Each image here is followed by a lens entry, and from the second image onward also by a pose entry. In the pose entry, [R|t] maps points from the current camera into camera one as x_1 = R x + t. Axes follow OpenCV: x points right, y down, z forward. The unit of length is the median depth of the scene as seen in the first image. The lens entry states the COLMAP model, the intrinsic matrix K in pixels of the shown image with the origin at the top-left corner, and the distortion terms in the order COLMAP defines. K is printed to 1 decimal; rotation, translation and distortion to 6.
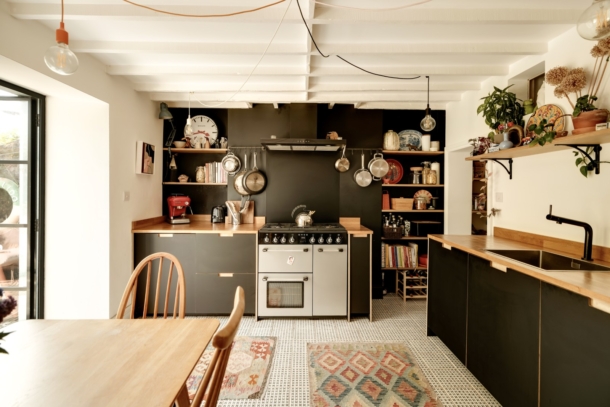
lens RADIAL K [[282.1, 0, 300.9], [0, 282.1, 191.6], [0, 0, 1]] dist [-0.000073, 0.000030]
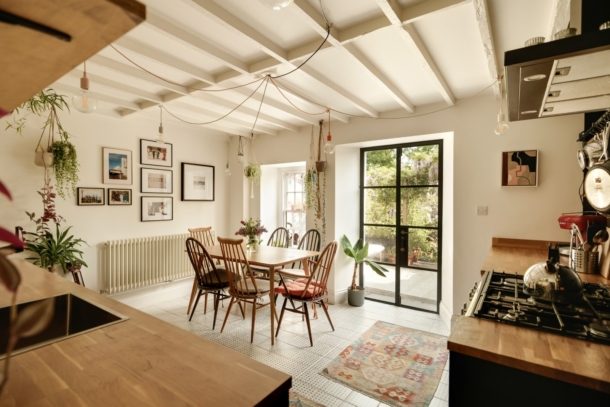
lens RADIAL K [[306.2, 0, 305.0], [0, 306.2, 203.5], [0, 0, 1]] dist [-0.001090, -0.000113]
pose [[-0.571400, -0.007513, -0.820638, 0.548285], [-0.014236, 0.999898, 0.000758, -0.001705], [0.820548, 0.012115, -0.571449, 0.934592]]
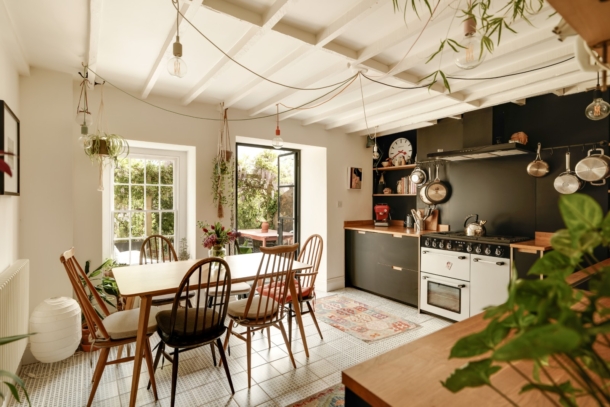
lens RADIAL K [[303.2, 0, 303.1], [0, 303.2, 200.0], [0, 0, 1]] dist [0.000970, 0.000159]
pose [[0.579338, -0.007317, -0.815055, 0.513331], [-0.001234, 0.999951, -0.009855, 0.008646], [0.815087, 0.006715, 0.579300, -0.096162]]
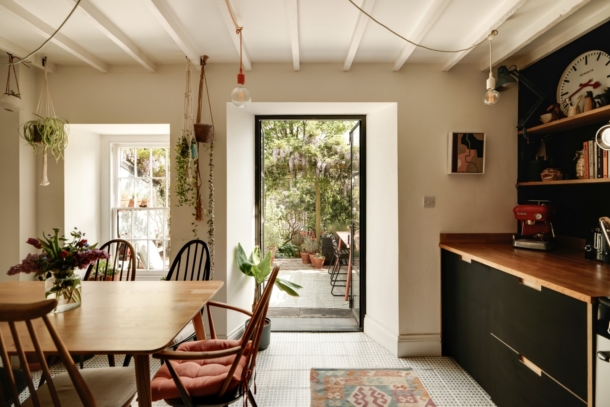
lens RADIAL K [[294.3, 0, 307.3], [0, 294.3, 196.4], [0, 0, 1]] dist [0.000119, 0.000113]
pose [[0.007604, -0.007410, -0.999944, 0.218149], [-0.002507, 0.999969, -0.007429, 0.005664], [0.999968, 0.002563, 0.007585, 0.532513]]
